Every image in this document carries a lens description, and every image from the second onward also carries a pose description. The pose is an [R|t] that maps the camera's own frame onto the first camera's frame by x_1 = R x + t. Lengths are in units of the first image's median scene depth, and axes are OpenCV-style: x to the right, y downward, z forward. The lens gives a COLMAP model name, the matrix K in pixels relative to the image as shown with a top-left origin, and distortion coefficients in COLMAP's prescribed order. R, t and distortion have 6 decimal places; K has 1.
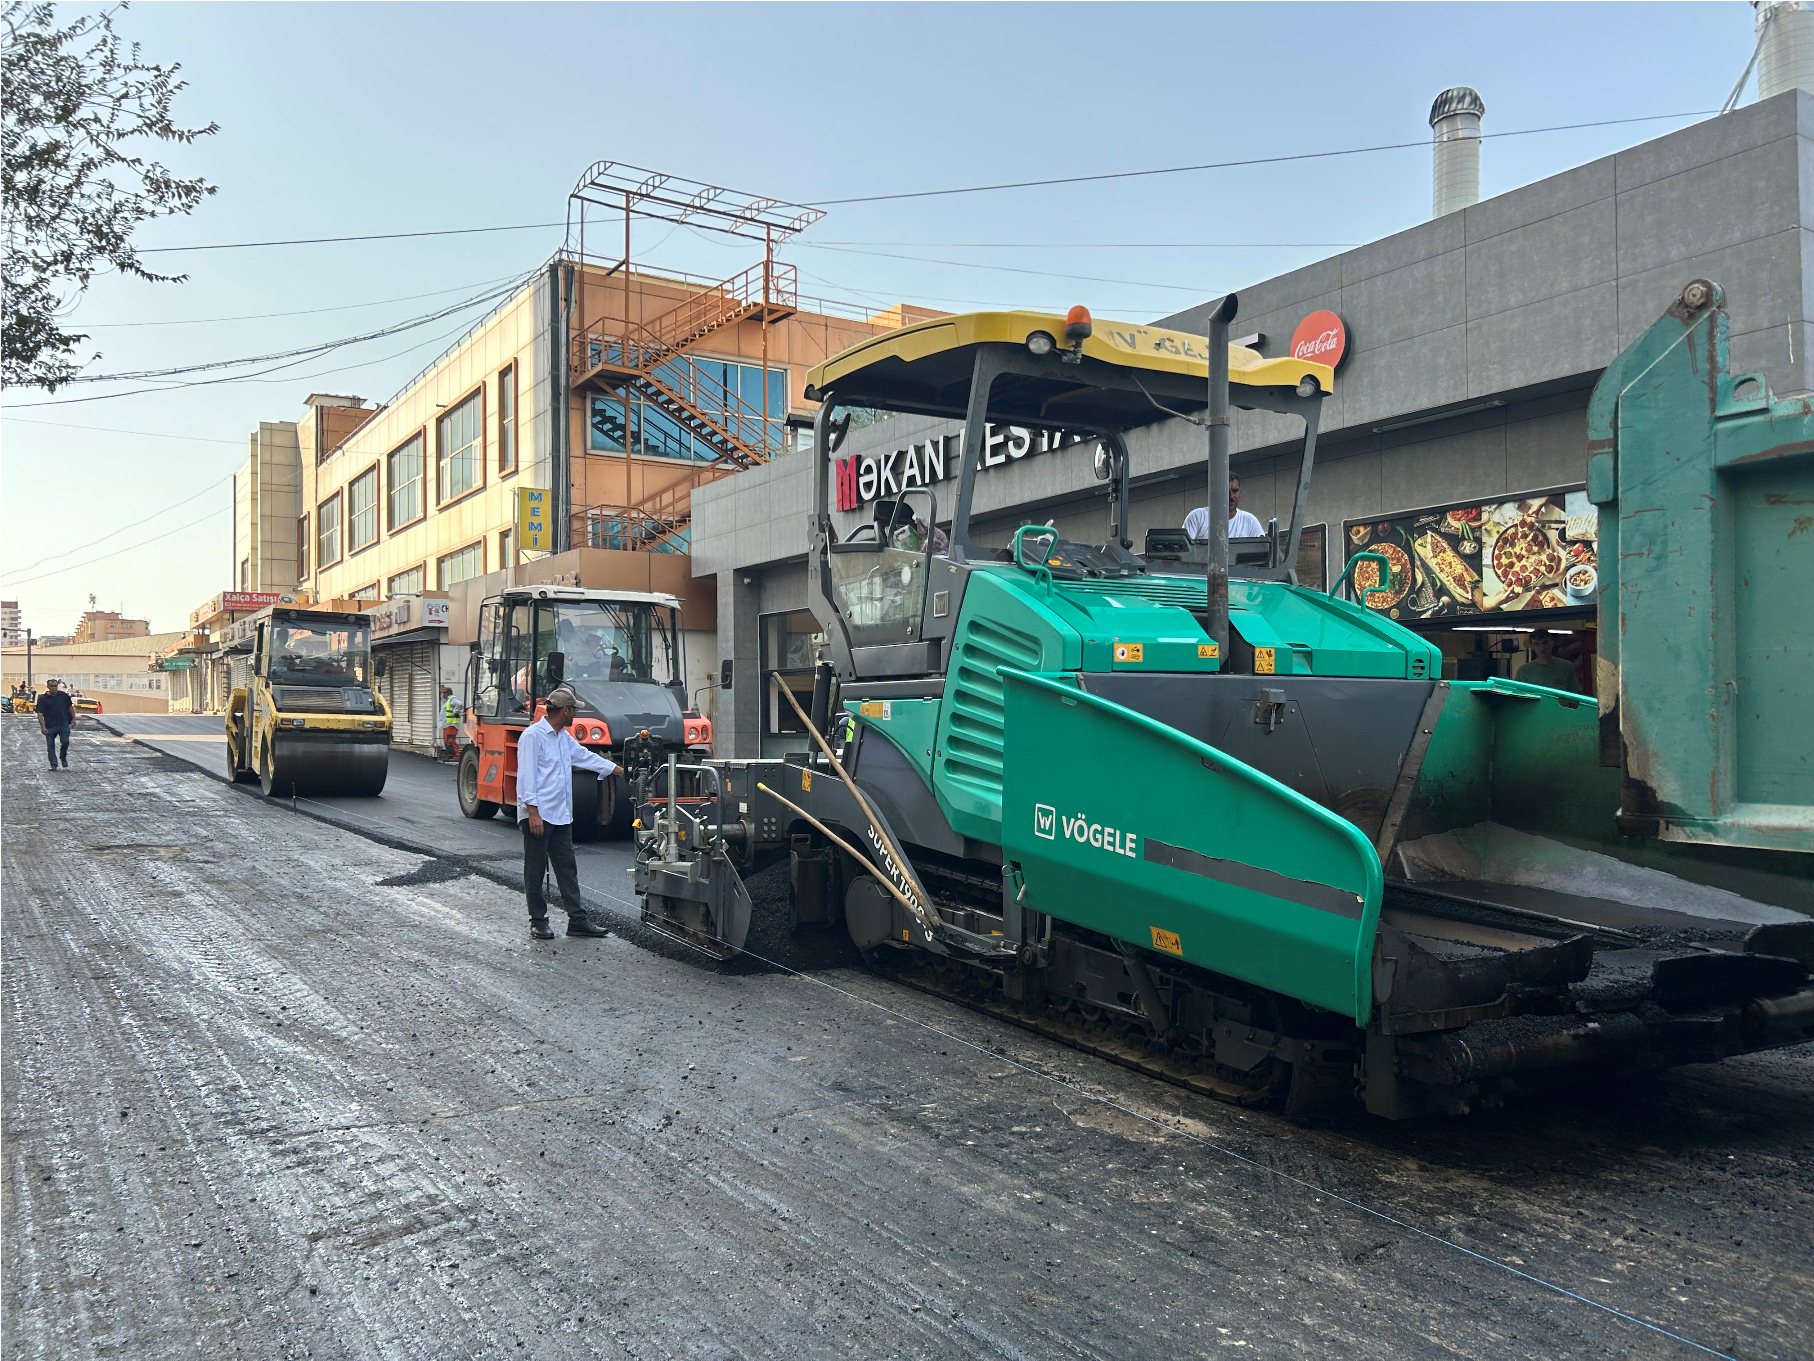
lens RADIAL K [[1412.3, 0, 905.2], [0, 1412.3, 717.7], [0, 0, 1]] dist [0.002922, -0.003033]
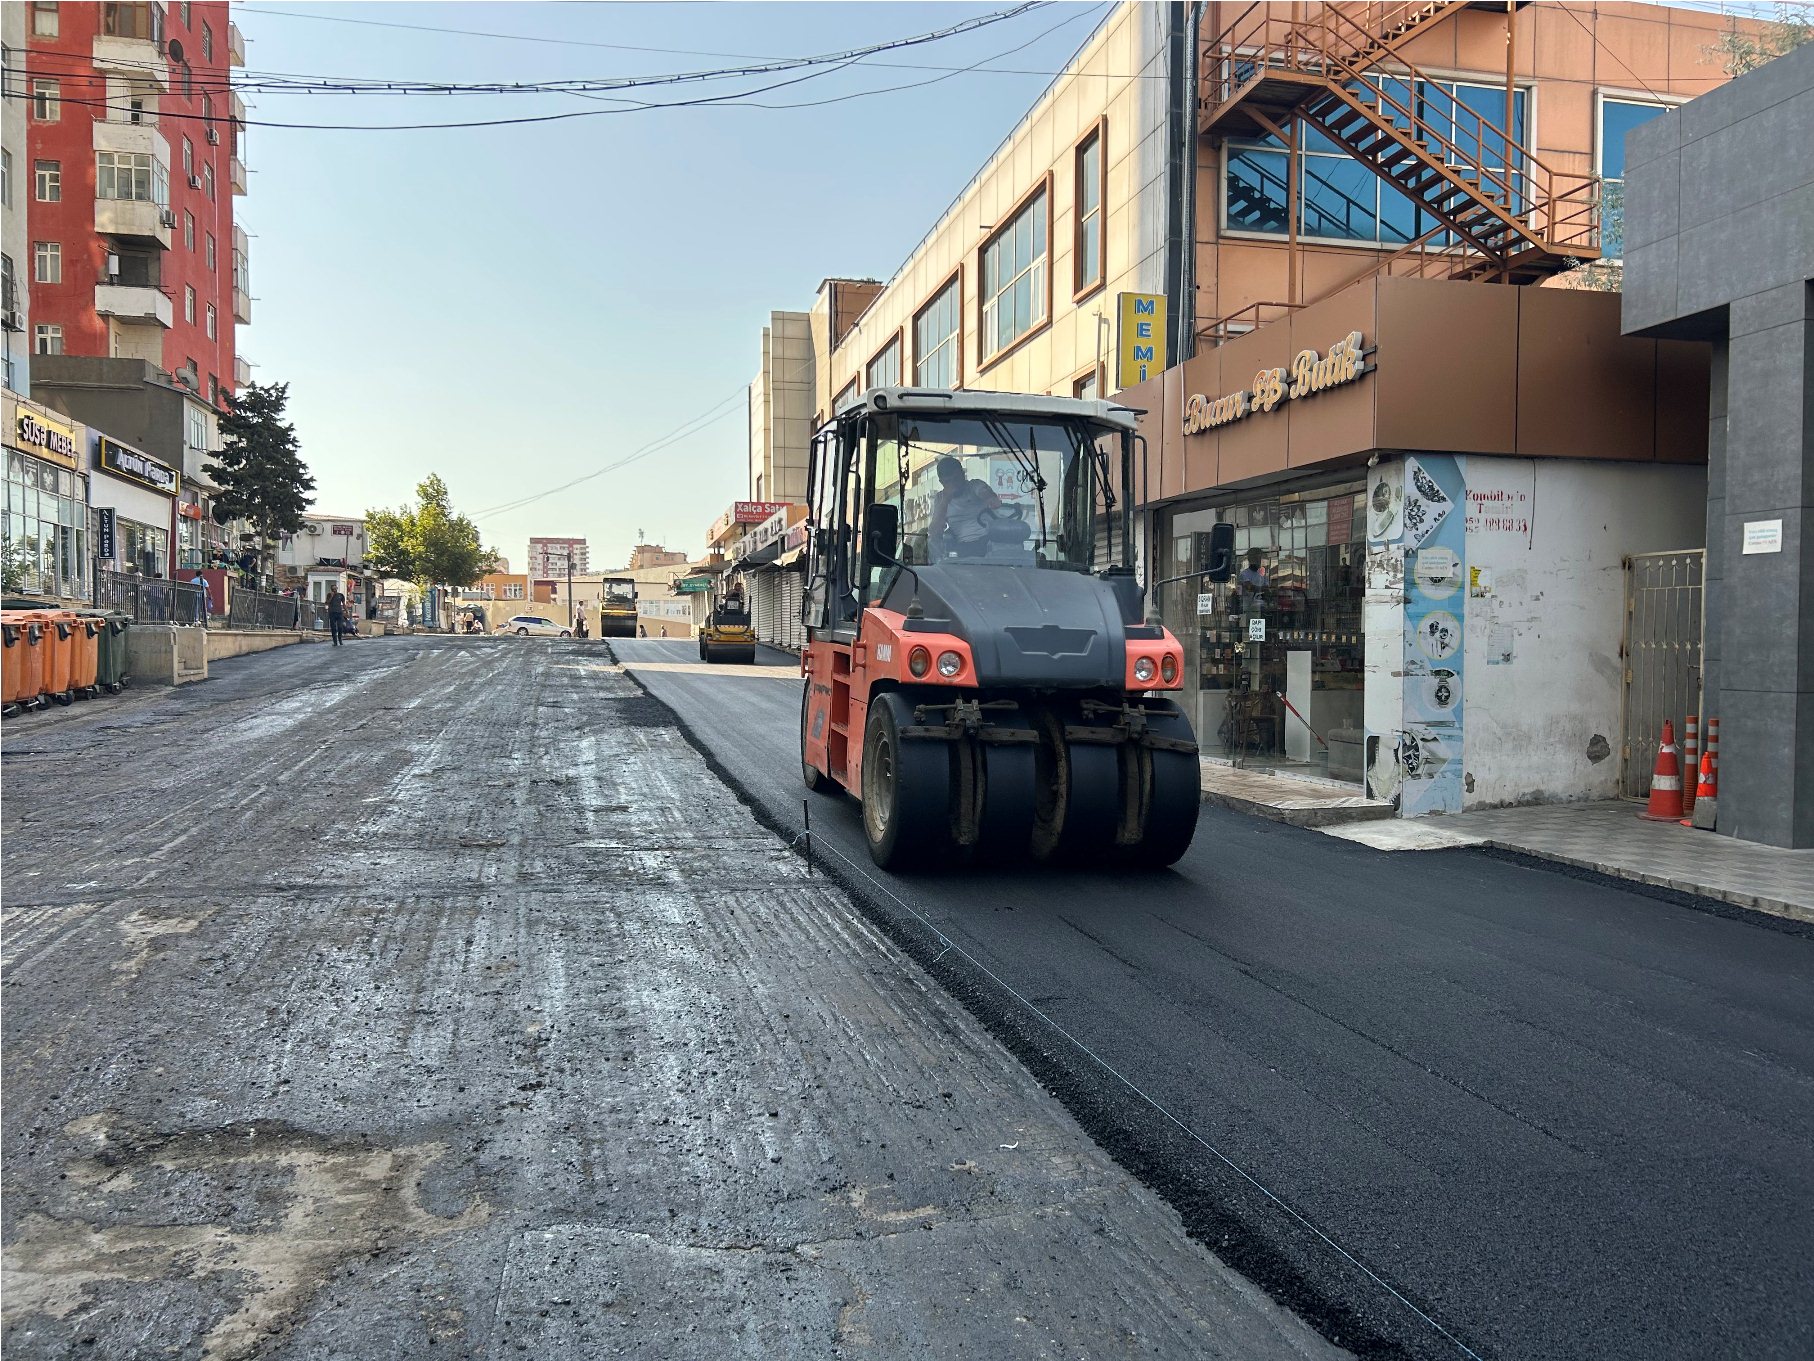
lens RADIAL K [[1412.3, 0, 905.2], [0, 1412.3, 717.7], [0, 0, 1]] dist [0.002922, -0.003033]
pose [[0.942867, 0.019158, -0.332617, -0.115950], [-0.001156, 0.998527, 0.054238, -0.001161], [0.333166, -0.050755, 0.941501, 0.269386]]
